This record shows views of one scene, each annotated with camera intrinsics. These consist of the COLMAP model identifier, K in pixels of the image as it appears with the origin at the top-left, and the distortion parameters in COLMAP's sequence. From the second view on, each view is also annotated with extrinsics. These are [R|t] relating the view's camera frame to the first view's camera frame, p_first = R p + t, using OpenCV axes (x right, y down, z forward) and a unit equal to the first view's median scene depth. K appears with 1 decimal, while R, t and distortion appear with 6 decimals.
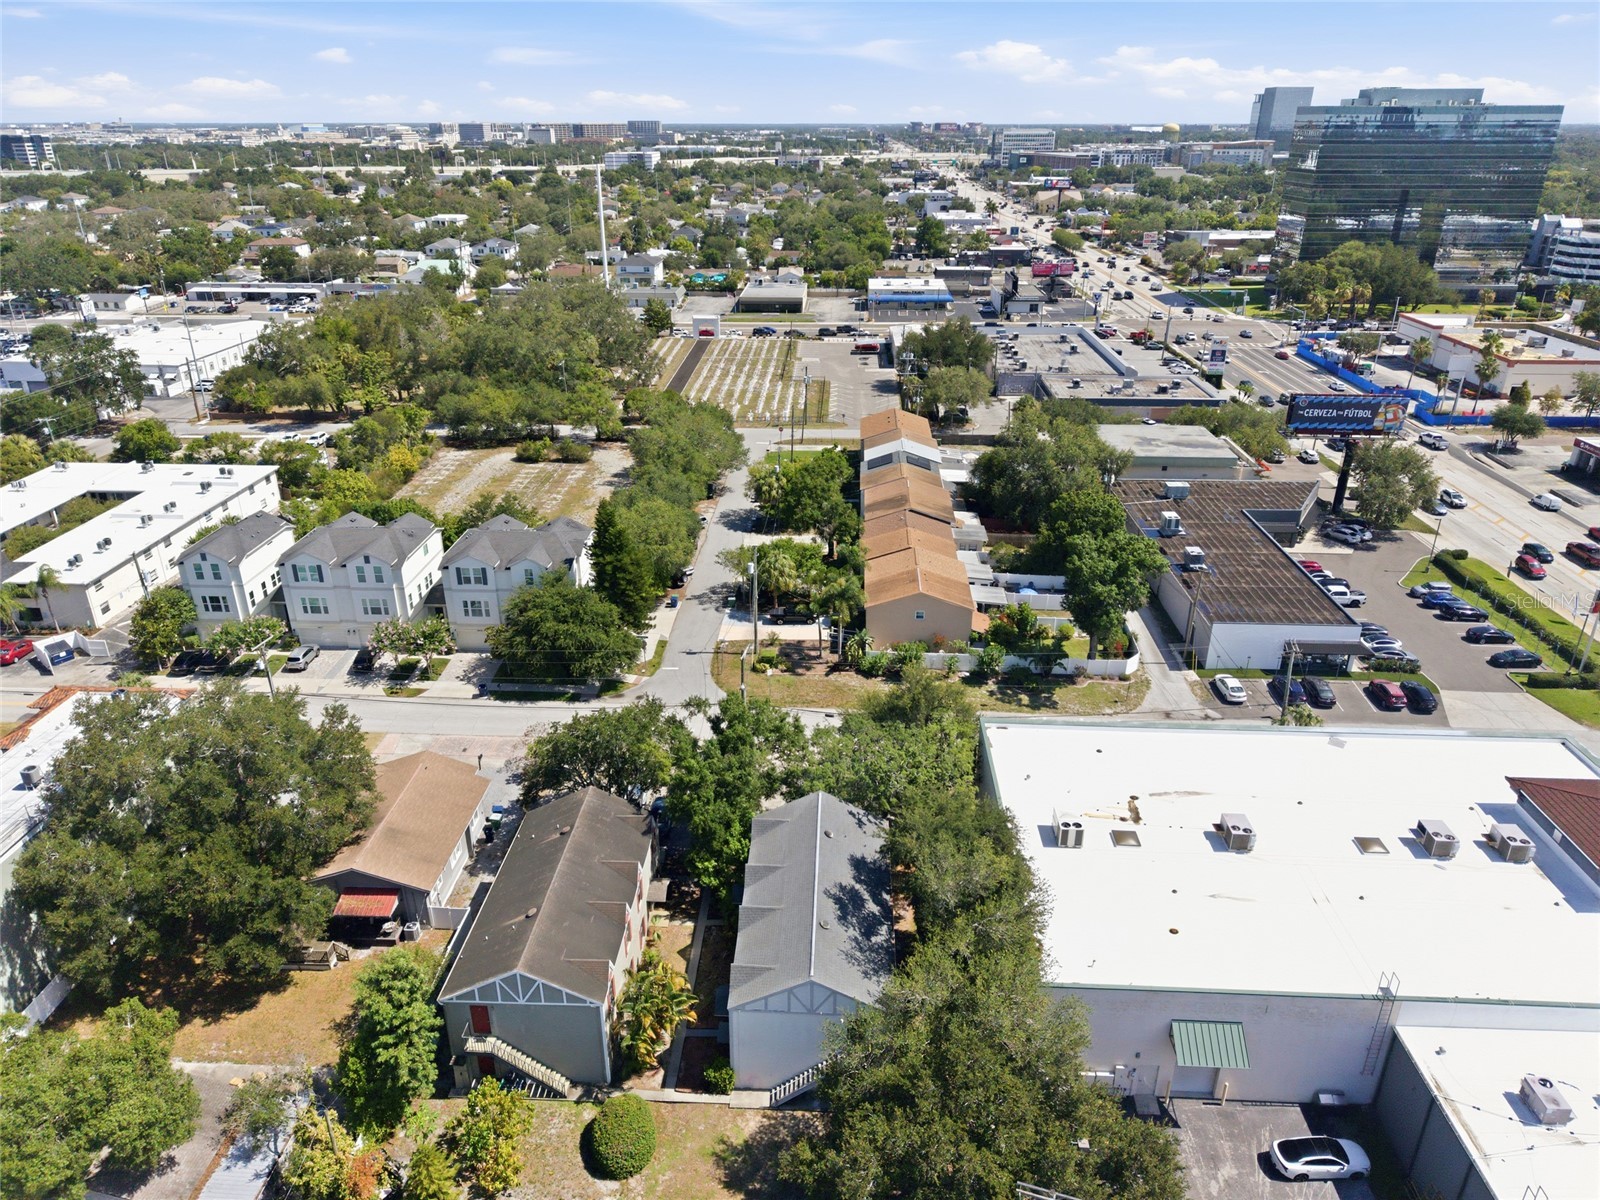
lens RADIAL K [[1051.6, 0, 803.8], [0, 1051.6, 606.6], [0, 0, 1]] dist [0.033211, -0.024253]
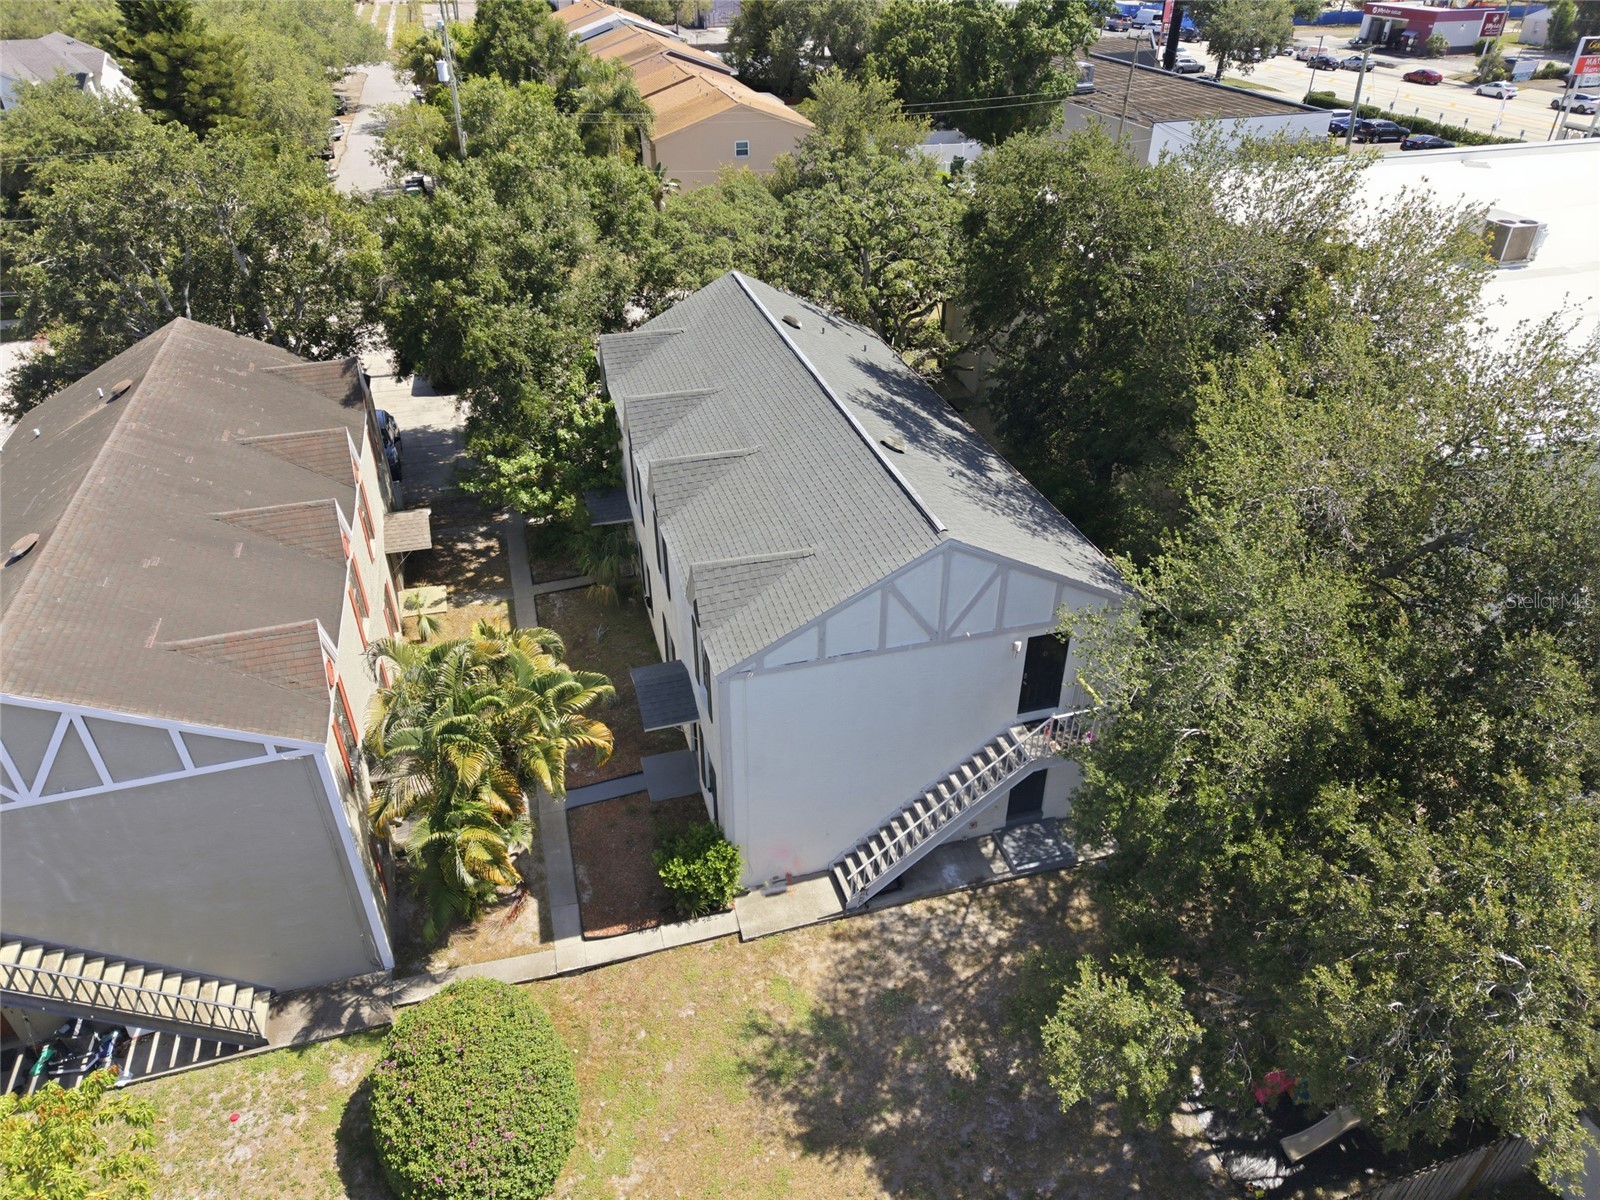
lens RADIAL K [[1051.6, 0, 792.9], [0, 1051.6, 597.5], [0, 0, 1]] dist [0.033211, -0.024253]
pose [[0.947169, -0.177645, 0.267045, -0.130775], [0.138103, 0.977355, 0.160330, 0.295321], [-0.289480, -0.114980, 0.950253, 0.649711]]
